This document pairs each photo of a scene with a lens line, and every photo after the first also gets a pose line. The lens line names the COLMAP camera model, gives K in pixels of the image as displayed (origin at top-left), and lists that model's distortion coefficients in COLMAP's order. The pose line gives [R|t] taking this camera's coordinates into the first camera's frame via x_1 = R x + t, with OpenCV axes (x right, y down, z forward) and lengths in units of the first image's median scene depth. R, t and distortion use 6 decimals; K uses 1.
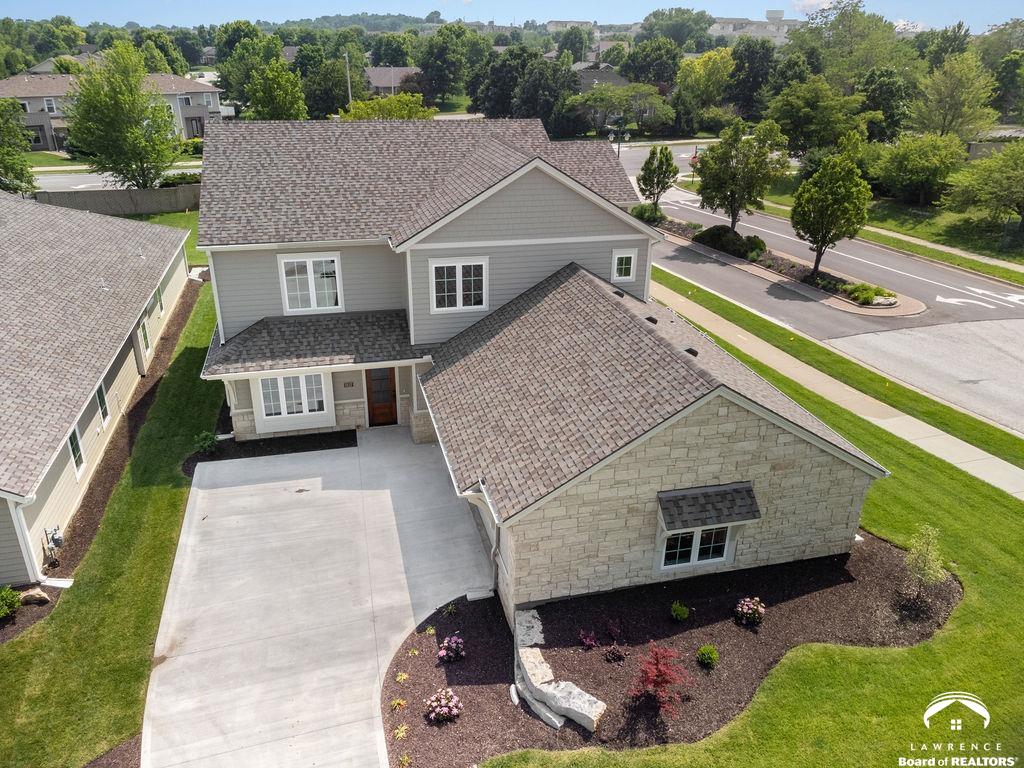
lens RADIAL K [[762.6, 0, 512.0], [0, 762.6, 384.0], [0, 0, 1]] dist [0.003382, -0.000826]
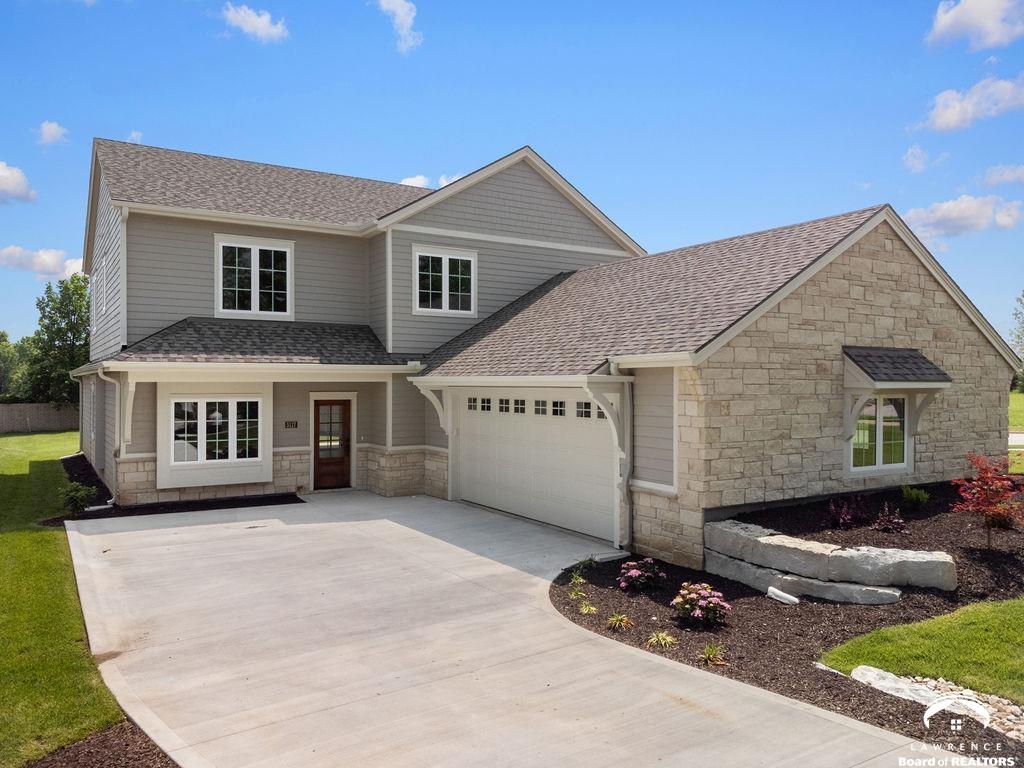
lens RADIAL K [[769.0, 0, 512.0], [0, 769.0, 384.0], [0, 0, 1]] dist [-0.005529, -0.001831]
pose [[0.953464, -0.011102, 0.301302, -0.309421], [0.131193, 0.915035, -0.381443, 0.366295], [-0.271468, 0.403221, 0.873910, 0.362060]]
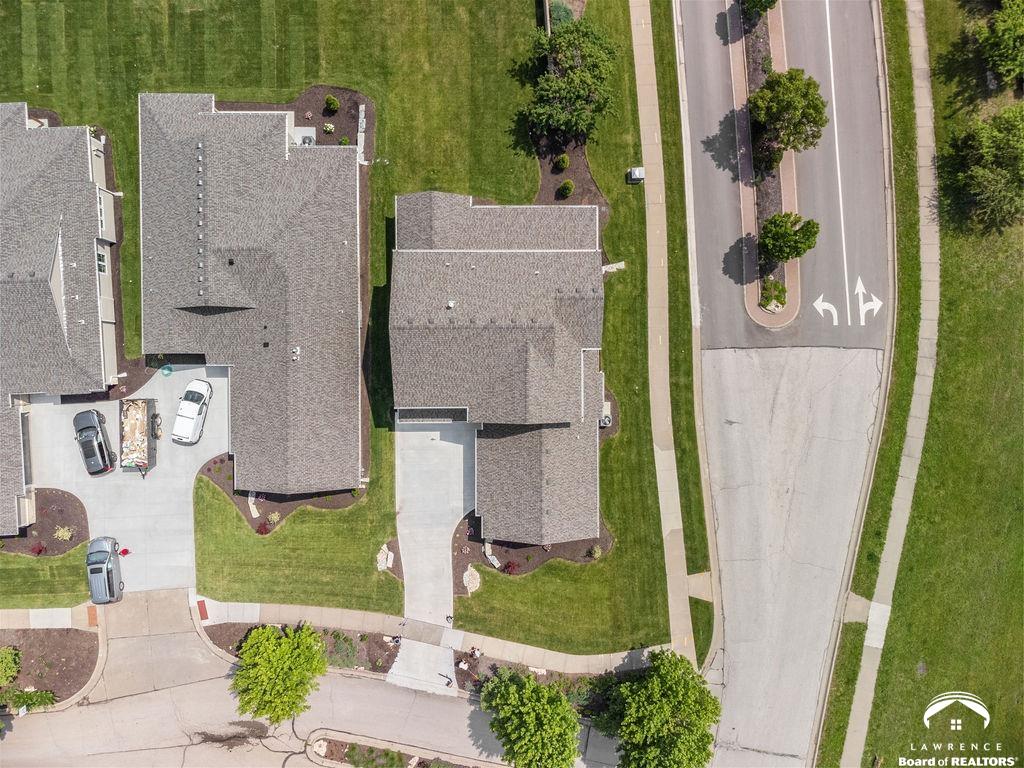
lens RADIAL K [[769.0, 0, 512.0], [0, 769.0, 384.0], [0, 0, 1]] dist [-0.005529, -0.001831]
pose [[0.971146, 0.238434, -0.005054, -0.029241], [-0.092336, 0.395456, 0.913832, -3.033059], [0.219887, -0.886997, 0.406061, 0.105196]]
